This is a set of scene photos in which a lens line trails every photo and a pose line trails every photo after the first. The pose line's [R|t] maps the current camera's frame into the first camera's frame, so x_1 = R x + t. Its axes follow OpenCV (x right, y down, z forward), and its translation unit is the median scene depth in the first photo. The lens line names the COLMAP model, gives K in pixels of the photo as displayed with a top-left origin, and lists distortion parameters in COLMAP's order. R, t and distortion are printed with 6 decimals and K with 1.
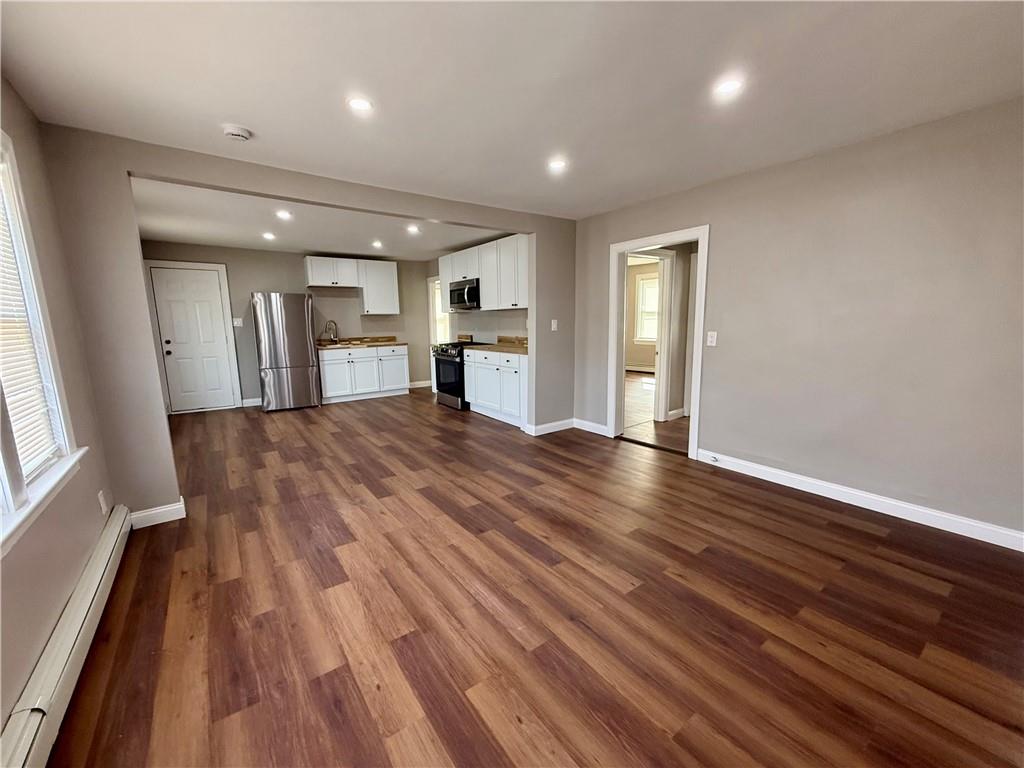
lens RADIAL K [[409.1, 0, 512.4], [0, 409.1, 386.0], [0, 0, 1]] dist [0.001505, -0.000072]
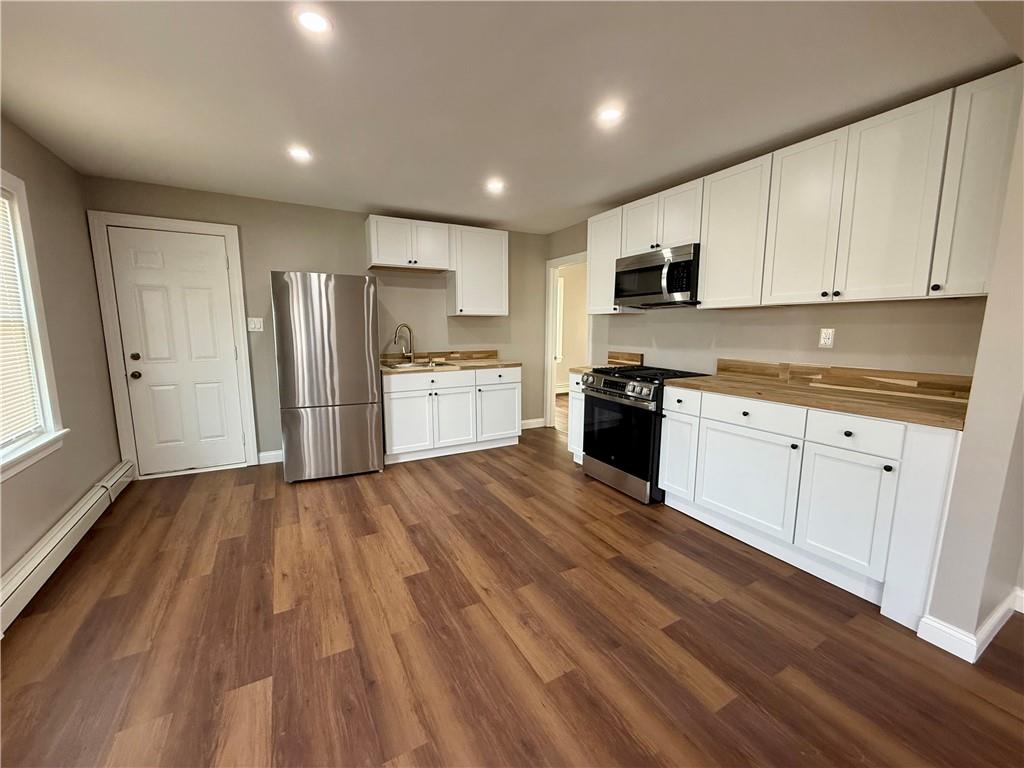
lens RADIAL K [[409.1, 0, 510.1], [0, 409.1, 385.6], [0, 0, 1]] dist [0.001505, -0.000072]
pose [[0.991904, 0.034394, -0.122243, -0.242703], [-0.036508, 0.999219, -0.015094, -0.075882], [0.121628, 0.019435, 0.992385, 0.485135]]
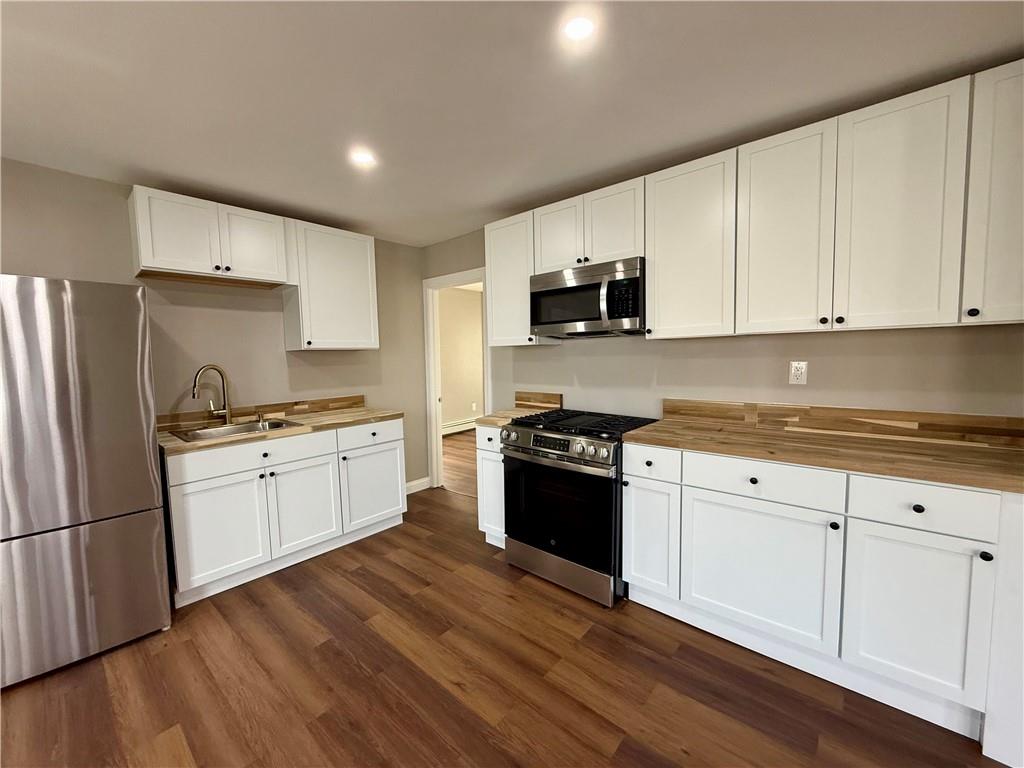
lens RADIAL K [[409.1, 0, 508.2], [0, 409.1, 384.6], [0, 0, 1]] dist [0.001505, -0.000072]
pose [[0.974214, -0.020839, 0.224663, -0.299603], [0.040882, 0.995548, -0.084934, -0.114193], [-0.221893, 0.091928, 0.970728, 0.660539]]
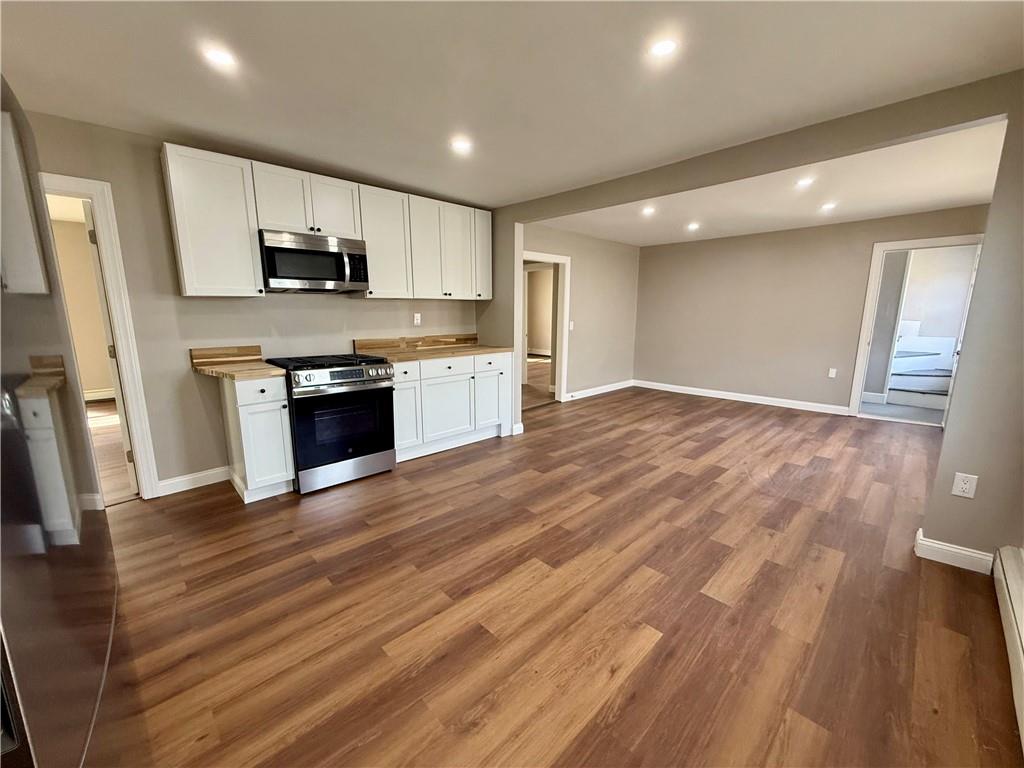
lens RADIAL K [[409.1, 0, 509.0], [0, 409.1, 383.7], [0, 0, 1]] dist [0.001505, -0.000072]
pose [[-0.132955, -0.158699, 0.978334, -0.709062], [0.162189, 0.970308, 0.179438, -0.138659], [-0.977762, 0.182532, -0.103268, 0.896113]]
